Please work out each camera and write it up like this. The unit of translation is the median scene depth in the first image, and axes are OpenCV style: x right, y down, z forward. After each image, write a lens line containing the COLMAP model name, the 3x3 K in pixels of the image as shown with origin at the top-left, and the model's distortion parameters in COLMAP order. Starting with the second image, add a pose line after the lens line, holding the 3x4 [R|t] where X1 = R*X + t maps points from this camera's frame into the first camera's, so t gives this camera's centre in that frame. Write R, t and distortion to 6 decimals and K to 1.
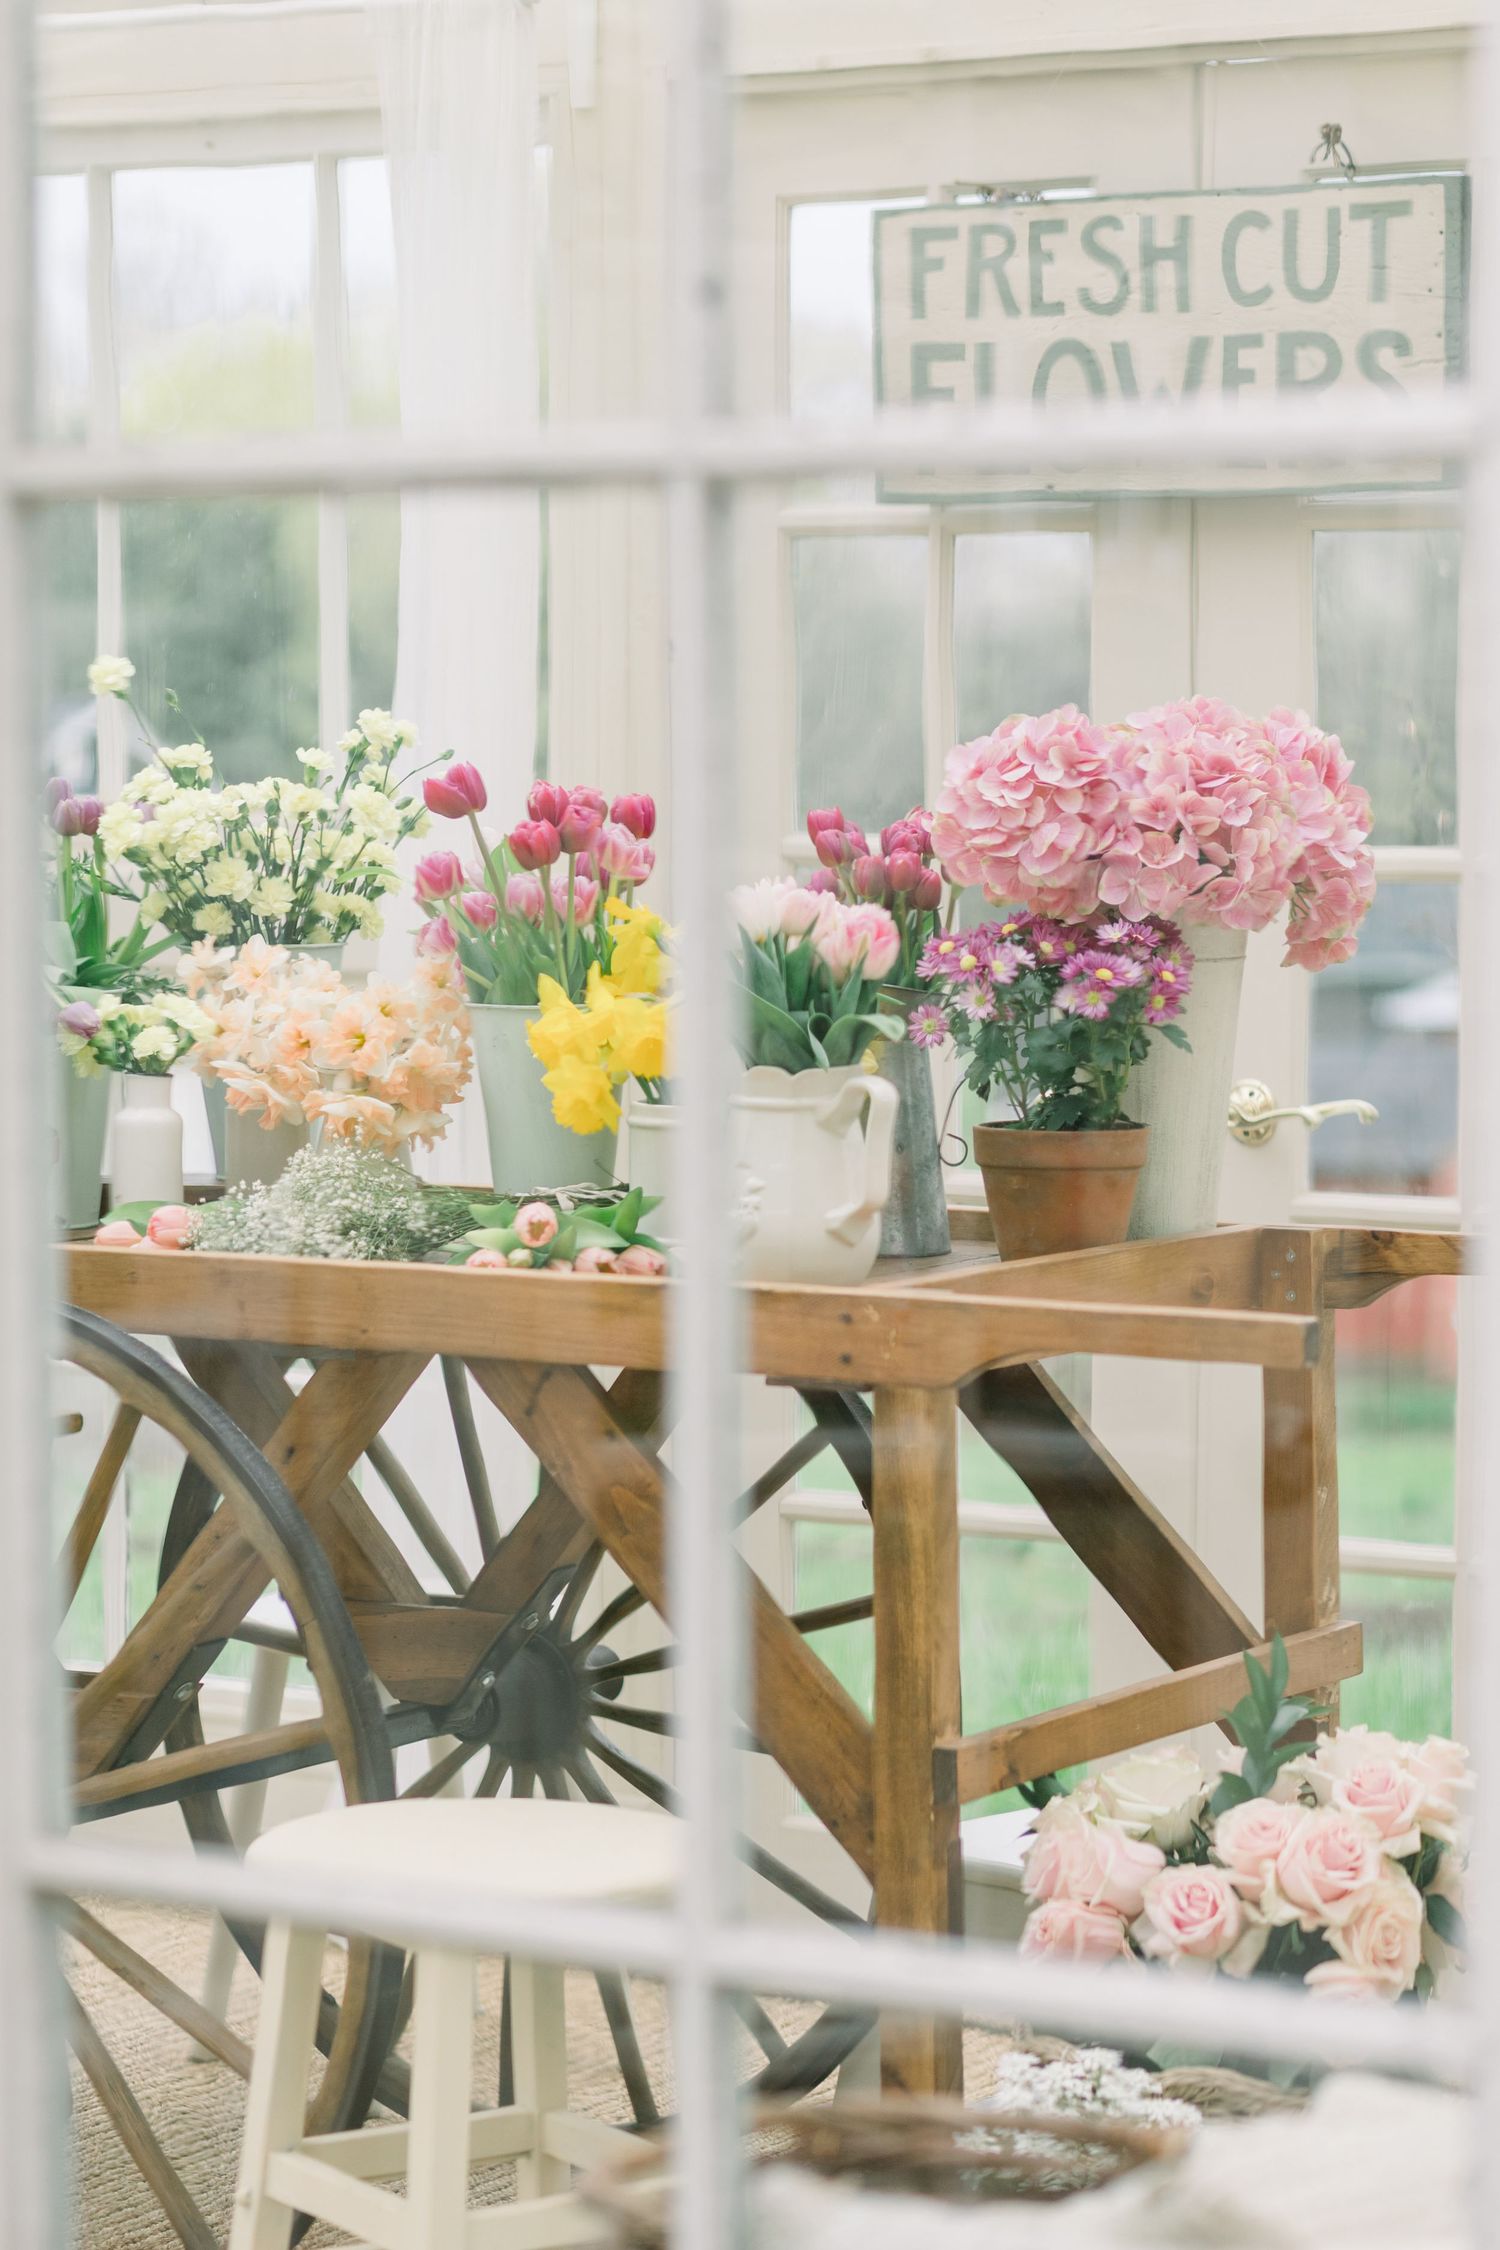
lens RADIAL K [[5754.6, 0, 750.0], [0, 5754.6, 1125.0], [0, 0, 1]] dist [0.055709, -0.101054]
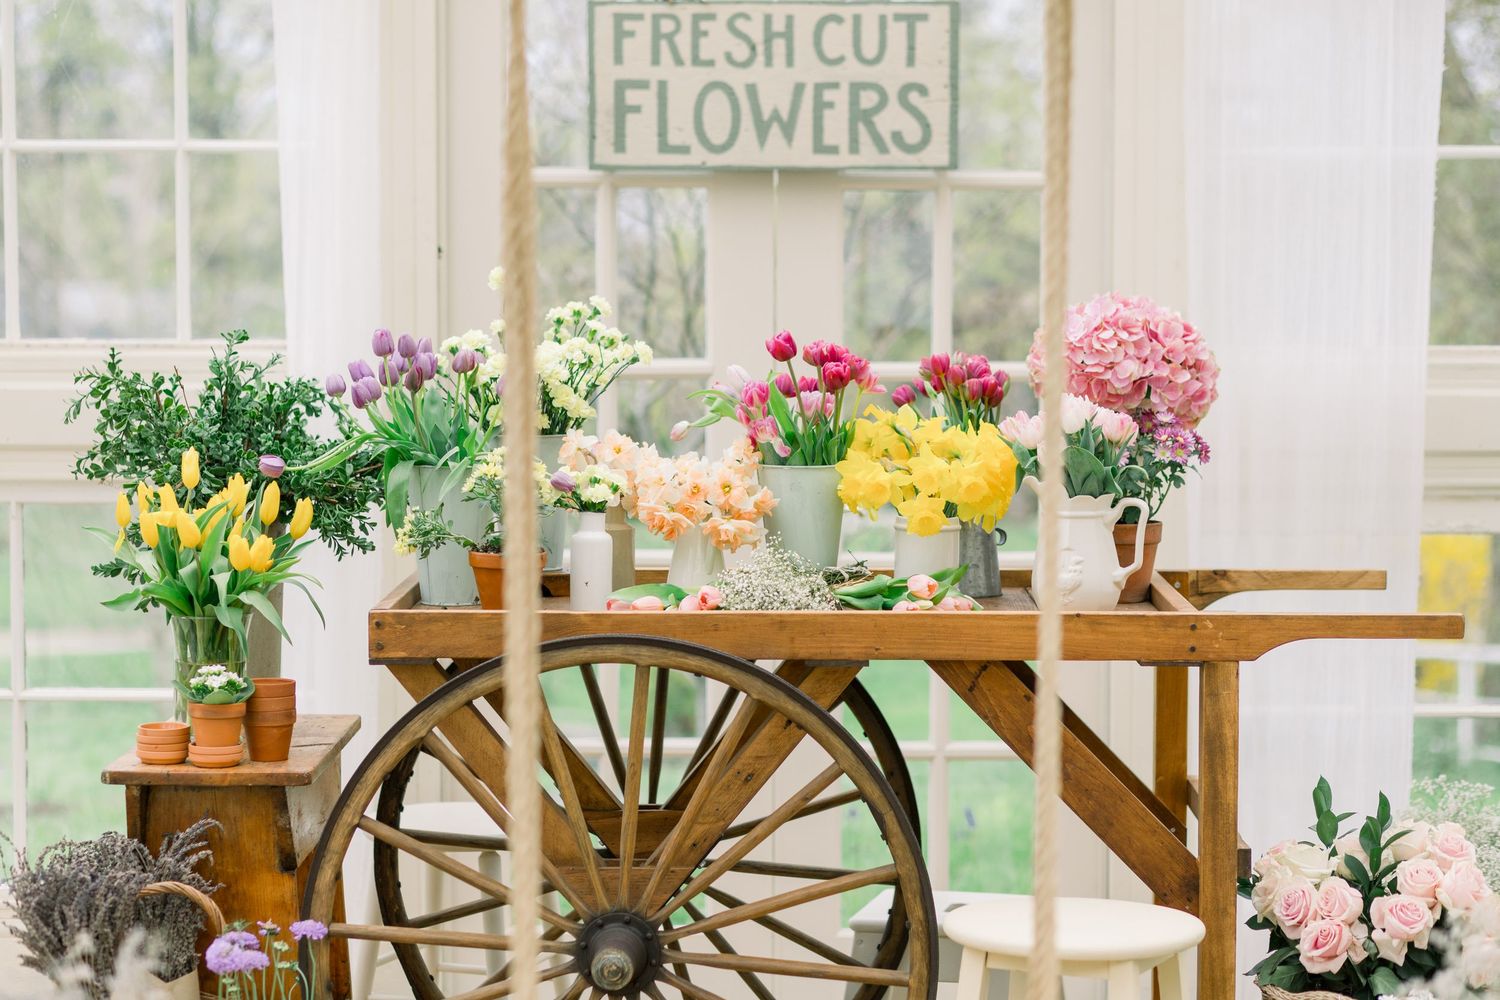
lens RADIAL K [[3562.1, 0, 723.2], [0, 3562.1, 552.0], [0, 0, 1]] dist [0.022091, 0.084135]
pose [[0.864024, -0.041523, 0.501735, -0.516008], [0.033324, 0.999124, 0.025300, -0.018992], [-0.502346, -0.005140, 0.864651, 0.046872]]
